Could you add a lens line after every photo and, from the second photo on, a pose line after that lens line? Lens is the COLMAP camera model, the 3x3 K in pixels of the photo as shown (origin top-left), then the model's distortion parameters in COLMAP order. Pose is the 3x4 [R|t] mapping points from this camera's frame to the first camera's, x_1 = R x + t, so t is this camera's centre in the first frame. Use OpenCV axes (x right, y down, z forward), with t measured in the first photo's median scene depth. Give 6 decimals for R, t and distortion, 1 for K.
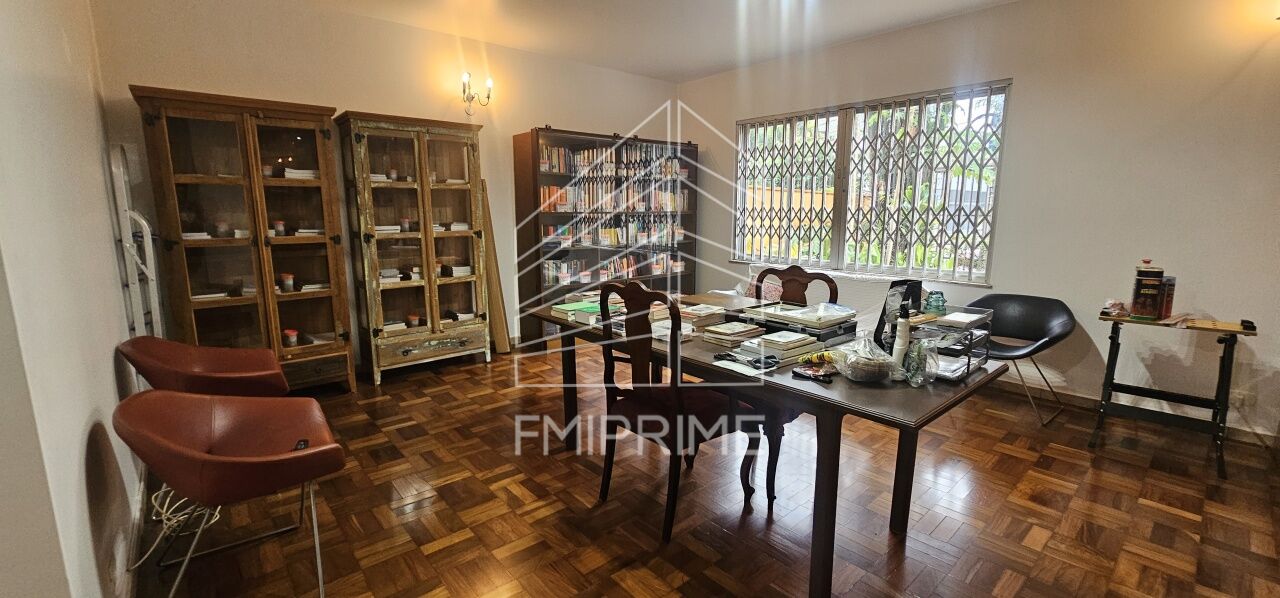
lens RADIAL K [[525.6, 0, 645.4], [0, 525.6, 296.5], [0, 0, 1]] dist [-0.001864, 0.000926]
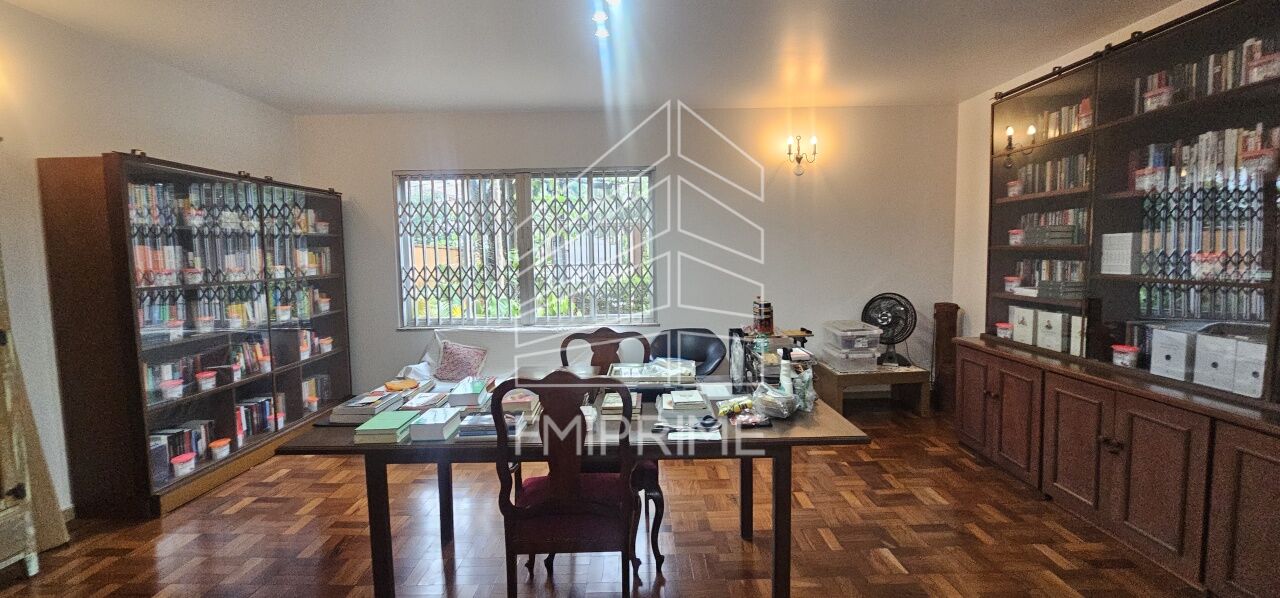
lens RADIAL K [[520.4, 0, 631.4], [0, 520.4, 295.2], [0, 0, 1]] dist [-0.002460, -0.000664]
pose [[0.650492, -0.069797, 0.756299, -0.260049], [0.143321, 0.989159, -0.031983, -0.046655], [-0.745868, 0.129199, 0.653444, 0.170304]]
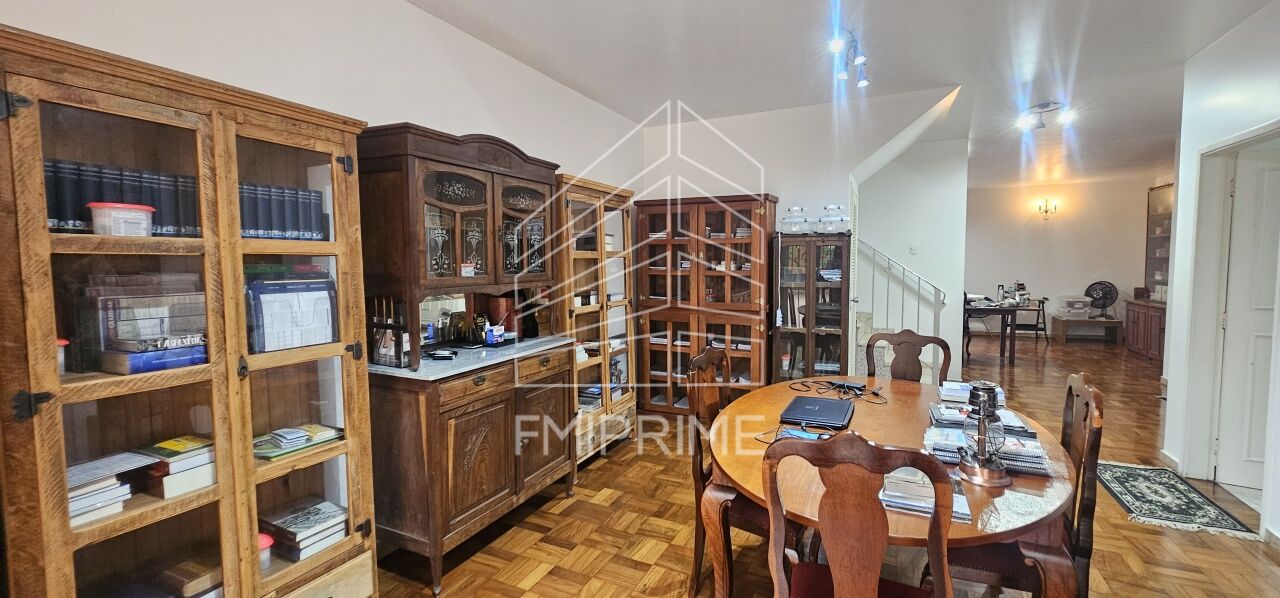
lens RADIAL K [[525.6, 0, 638.6], [0, 525.6, 297.2], [0, 0, 1]] dist [-0.001864, 0.000926]
pose [[0.907765, -0.040888, 0.417481, -1.433781], [0.086800, 0.992007, -0.091581, 0.067432], [-0.410400, 0.119371, 0.904059, -0.527850]]
